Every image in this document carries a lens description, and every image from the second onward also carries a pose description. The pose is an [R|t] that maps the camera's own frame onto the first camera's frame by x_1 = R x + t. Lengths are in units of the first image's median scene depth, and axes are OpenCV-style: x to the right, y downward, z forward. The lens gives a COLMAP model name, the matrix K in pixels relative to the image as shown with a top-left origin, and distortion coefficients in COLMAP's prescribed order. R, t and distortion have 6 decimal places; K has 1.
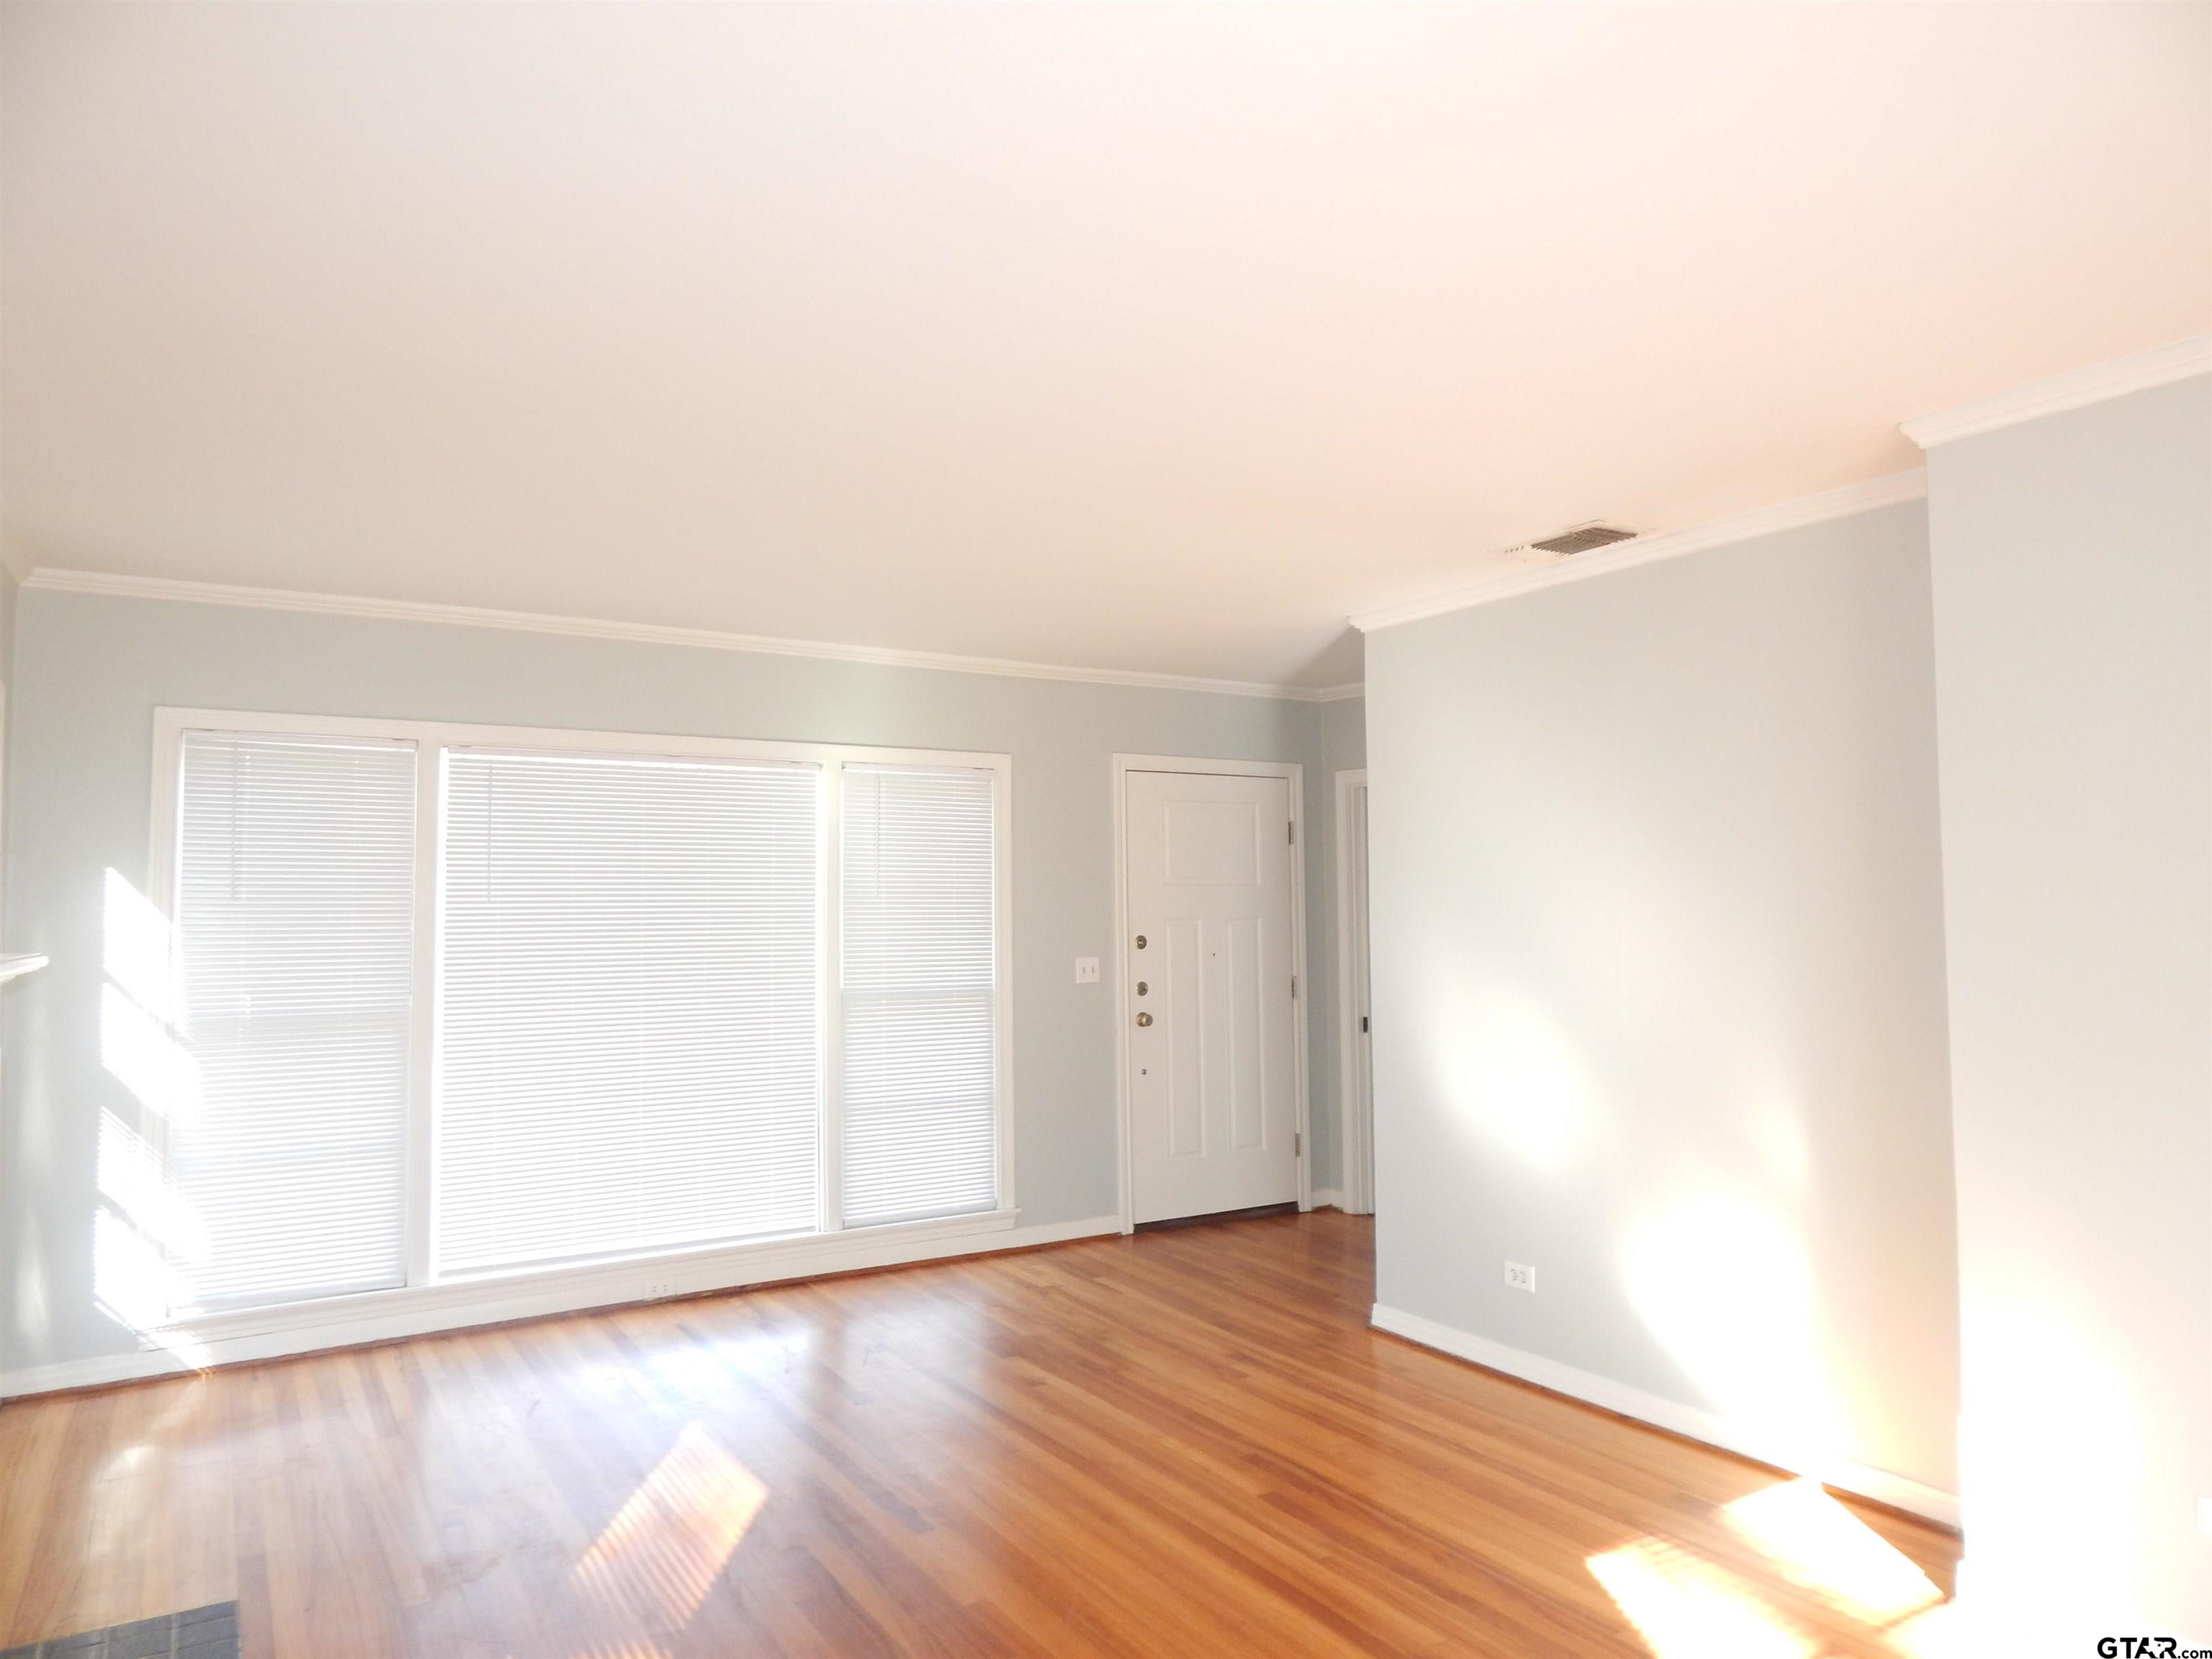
lens RADIAL K [[1484.3, 0, 1121.7], [0, 1484.3, 832.8], [0, 0, 1]] dist [0.025960, -0.019587]
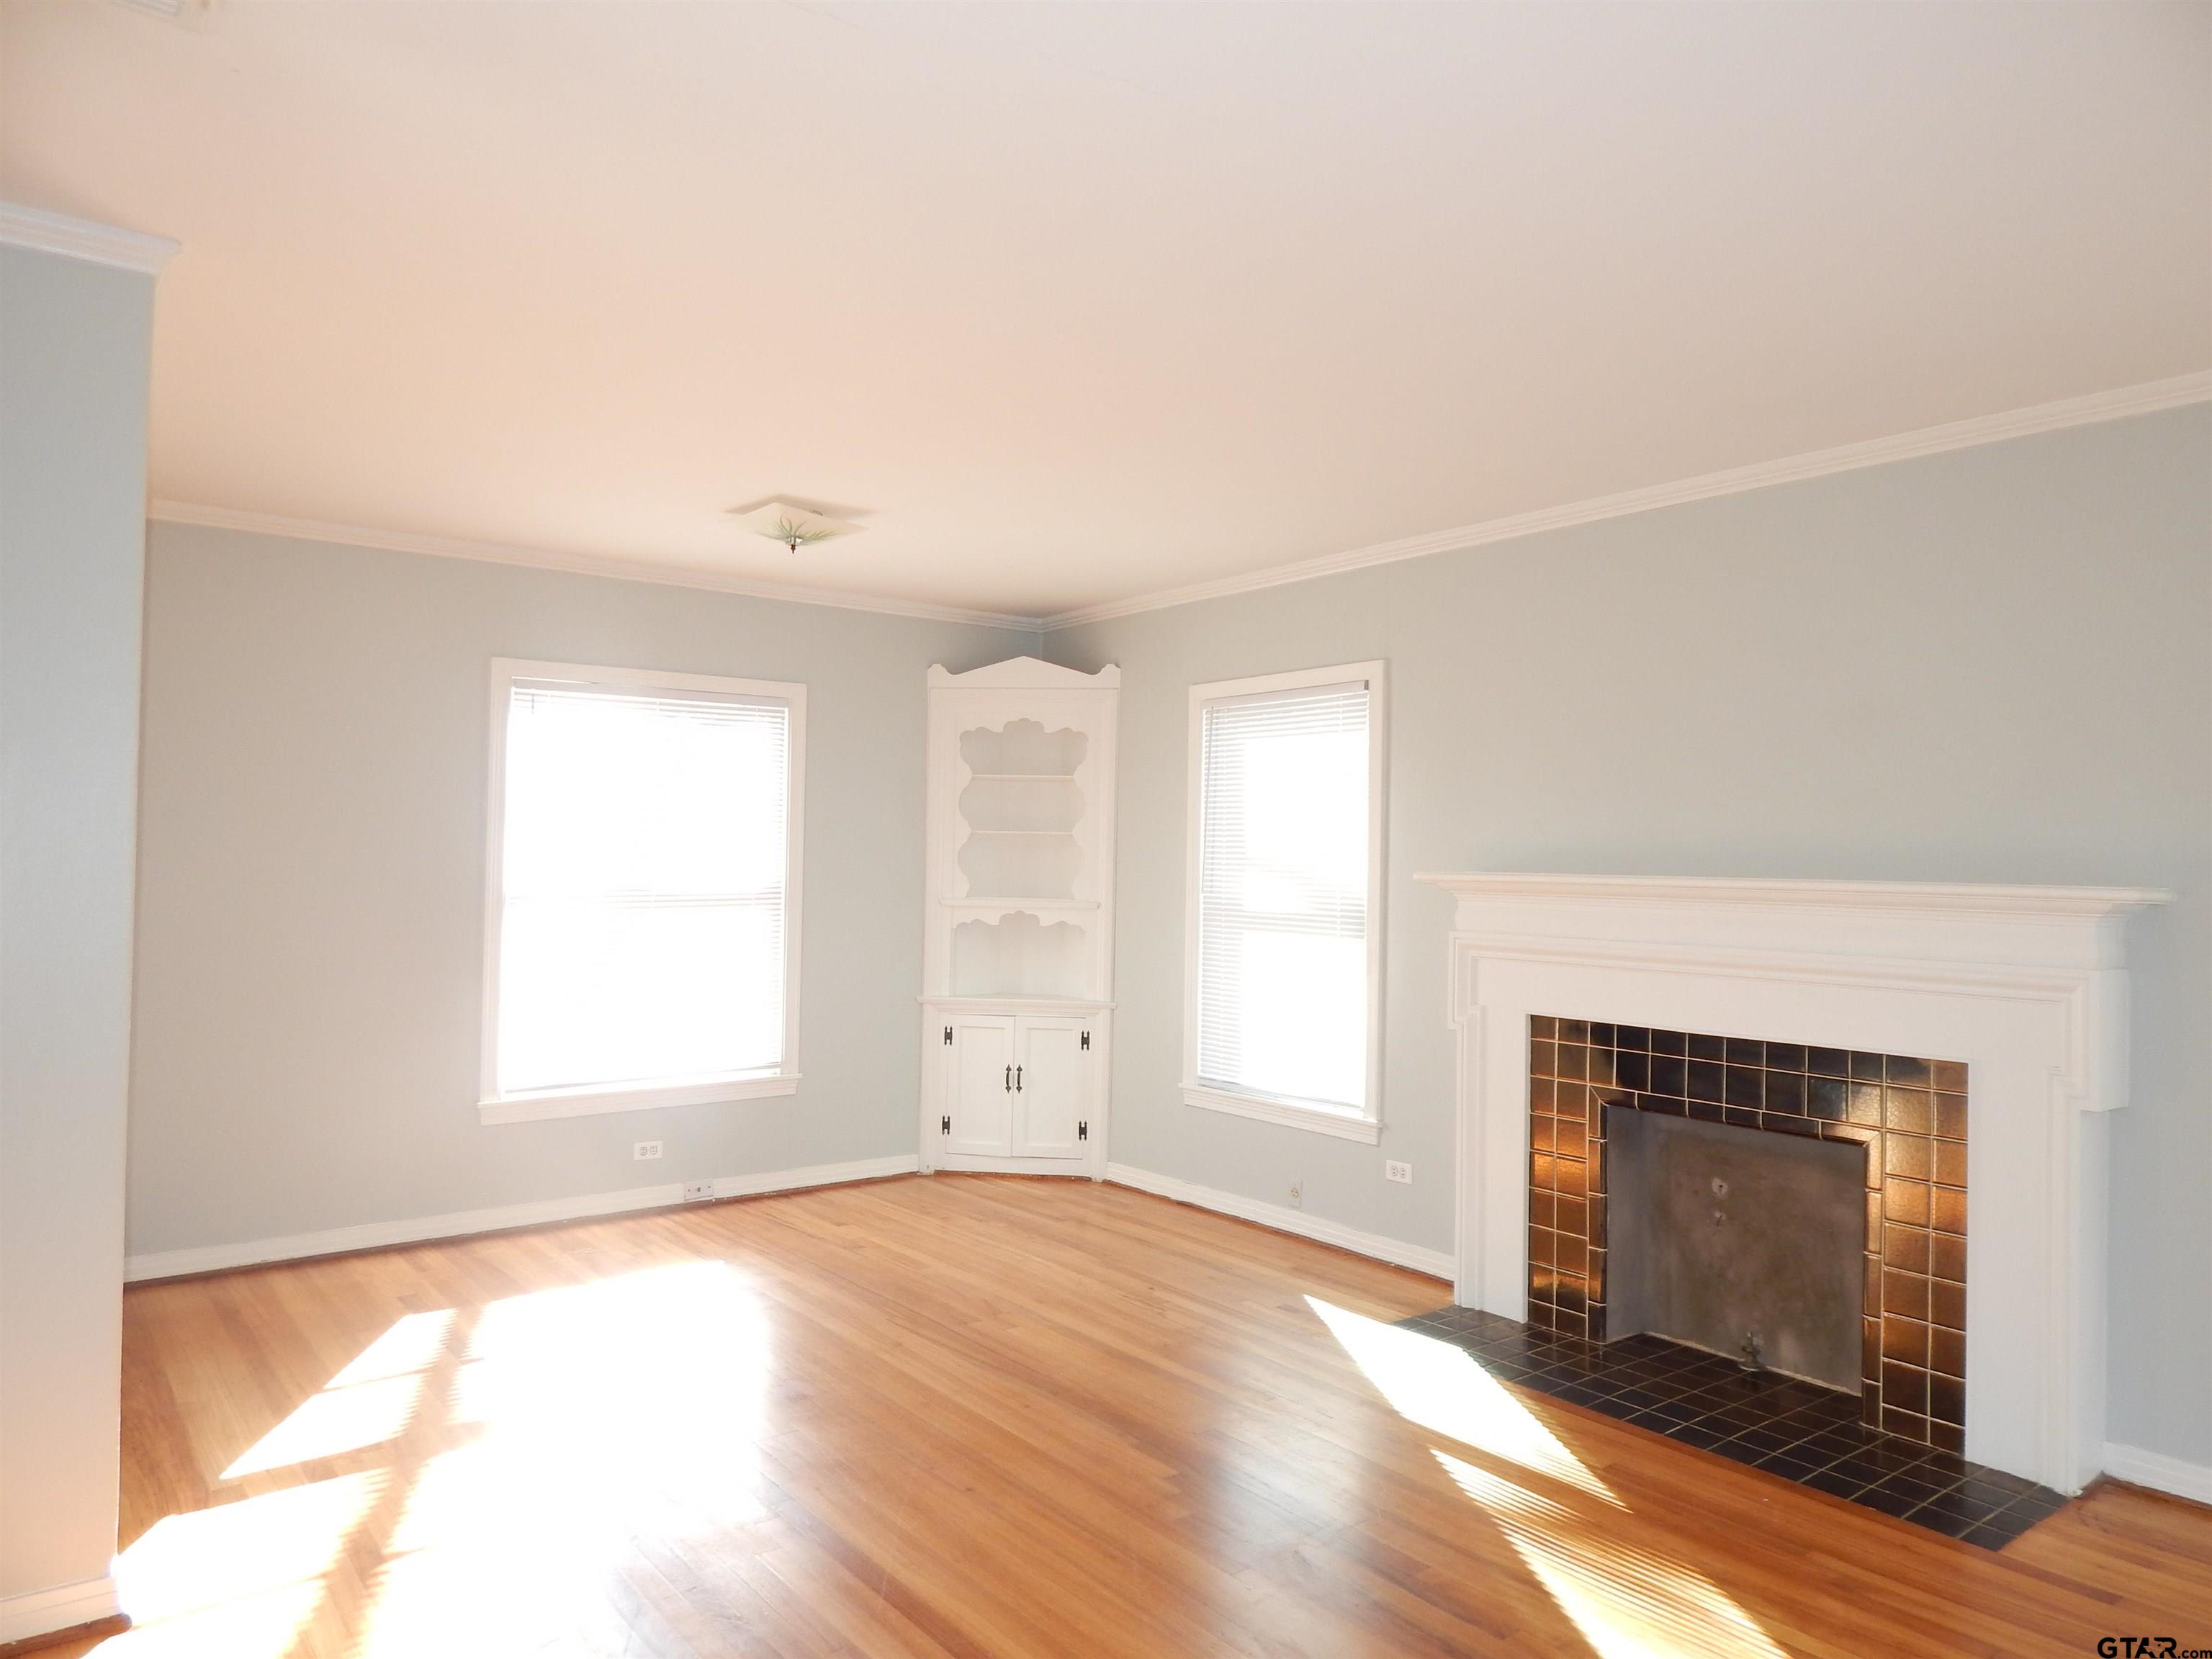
lens RADIAL K [[1484.3, 0, 1121.7], [0, 1484.3, 832.8], [0, 0, 1]] dist [0.025960, -0.019587]
pose [[-0.992801, -0.006749, -0.119585, 0.075877], [0.000379, 0.998229, -0.059482, 0.093289], [0.119775, -0.059099, -0.991041, 1.645682]]
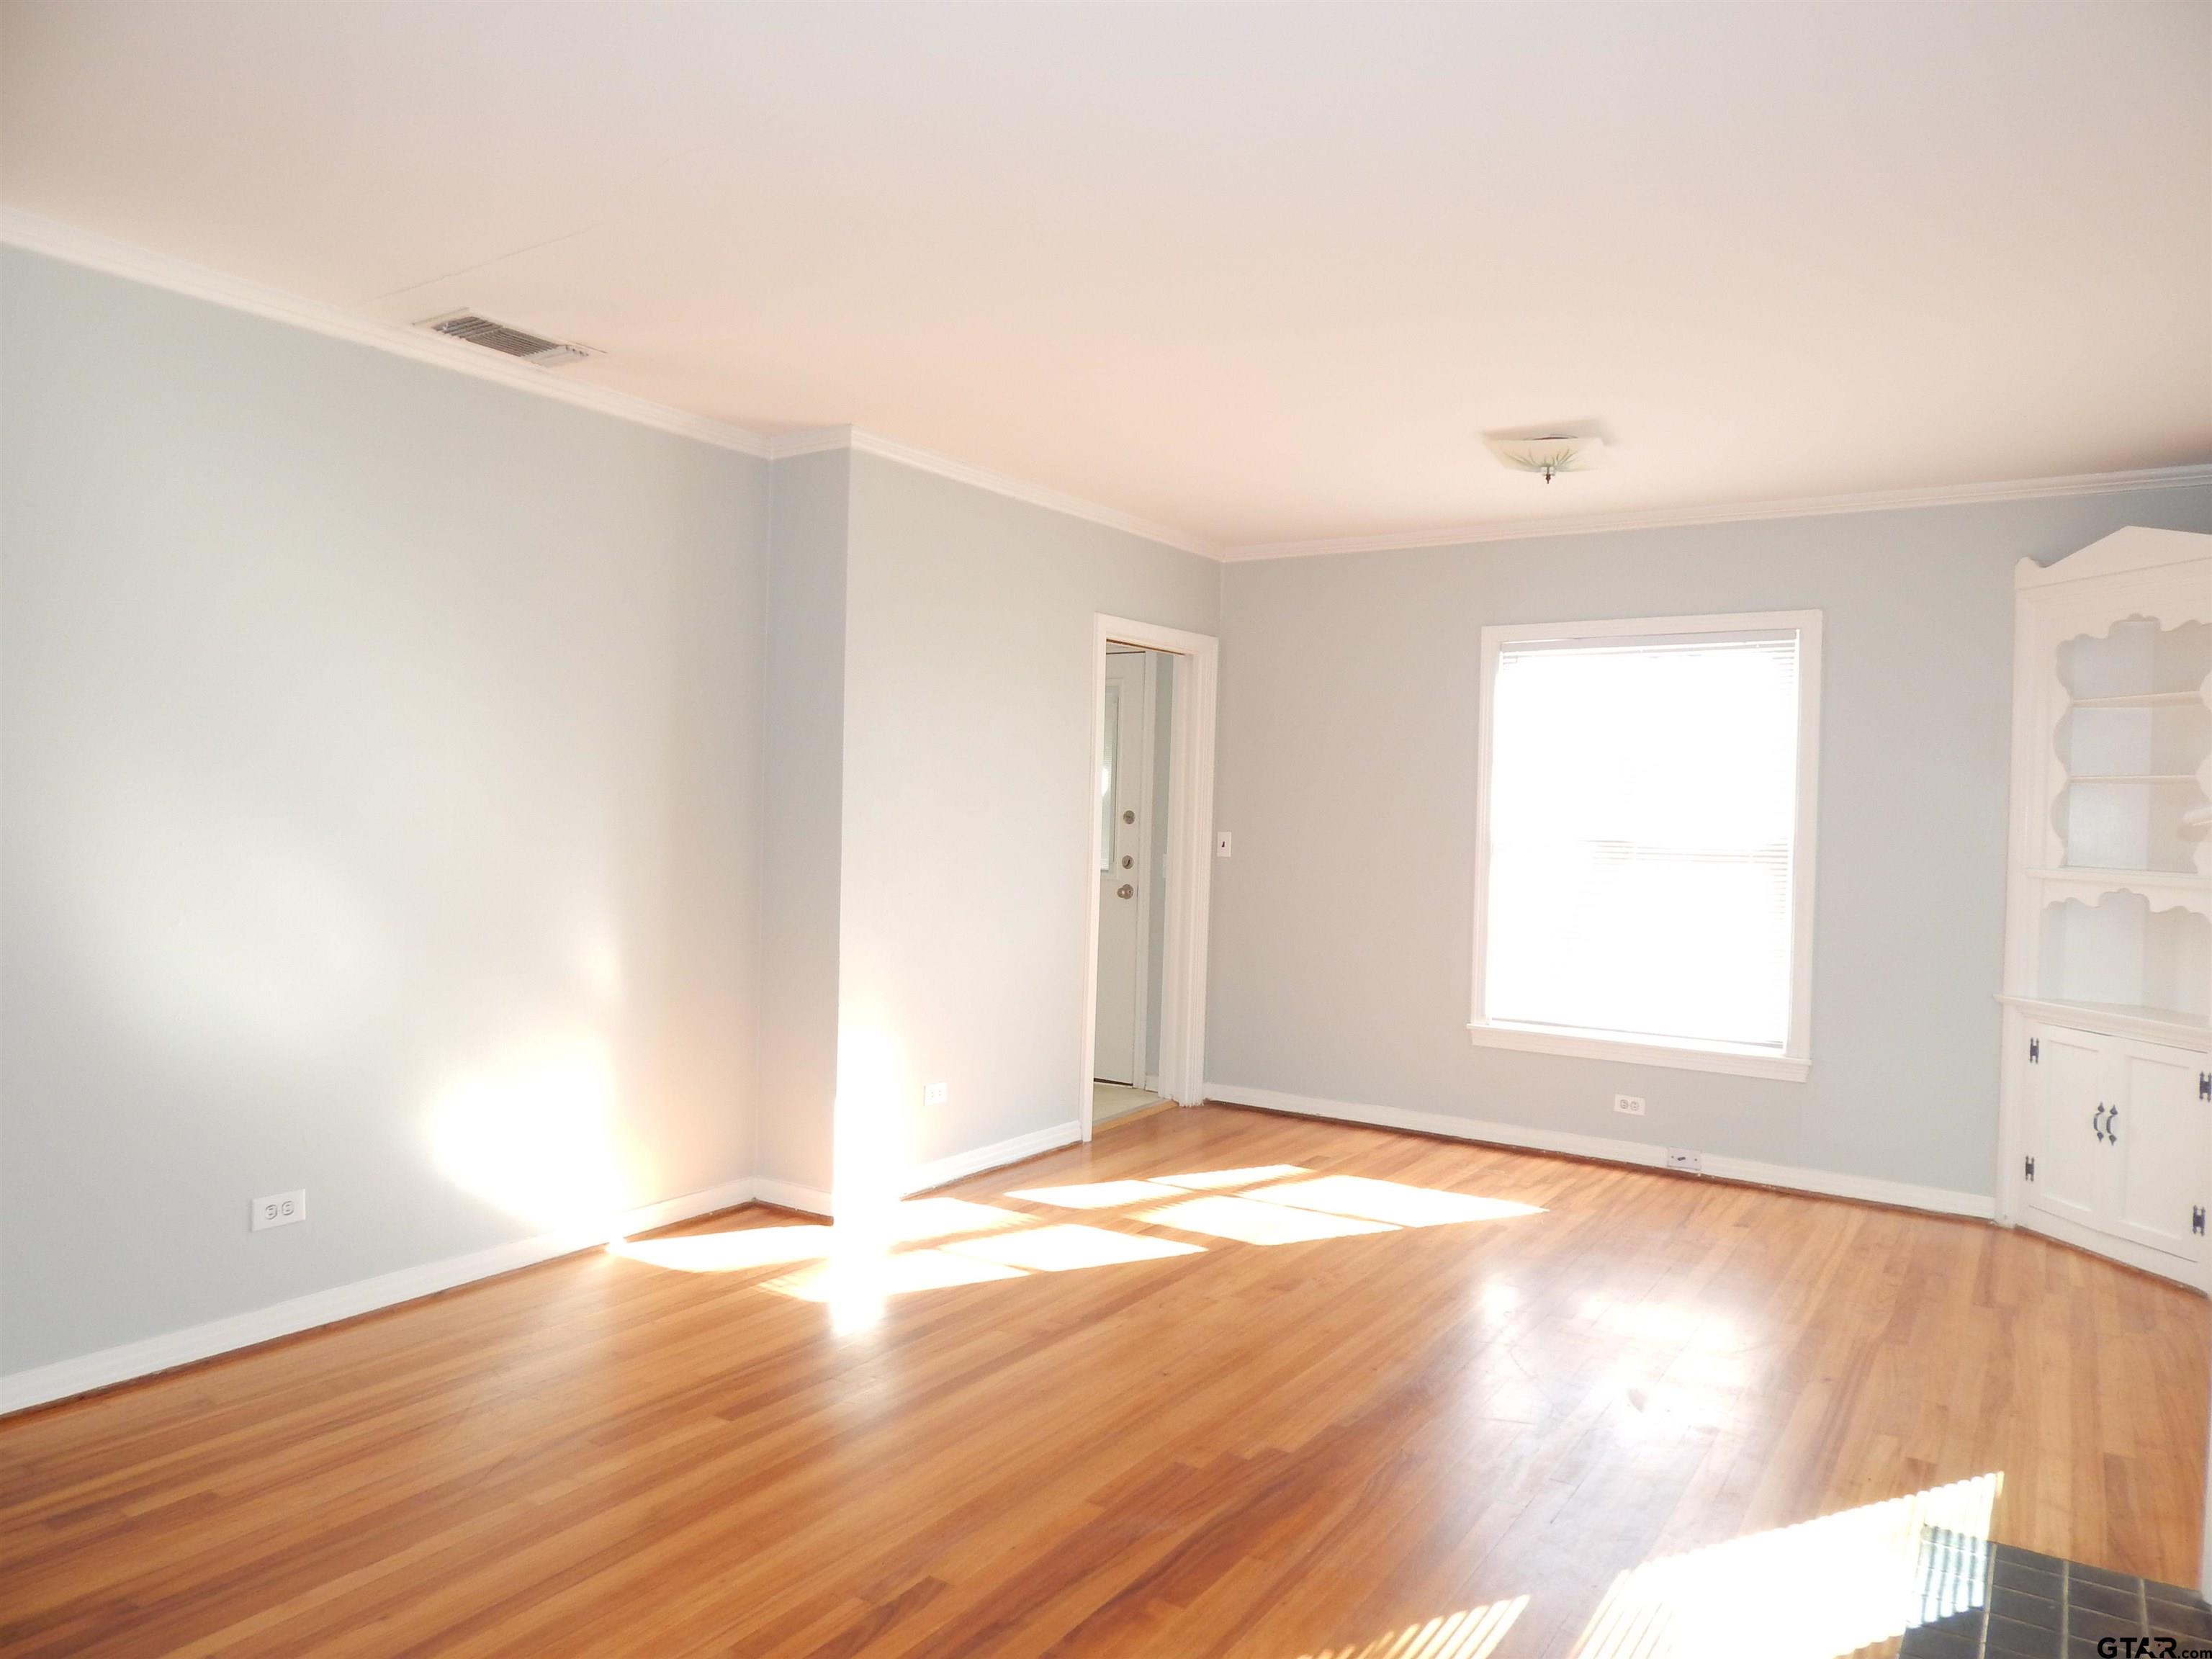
lens RADIAL K [[1484.3, 0, 1121.7], [0, 1484.3, 832.8], [0, 0, 1]] dist [0.025960, -0.019587]
pose [[-0.428575, -0.016695, 0.903352, -0.770143], [-0.064486, 0.997845, -0.012153, 0.103472], [-0.901202, -0.063462, -0.428728, 1.182615]]
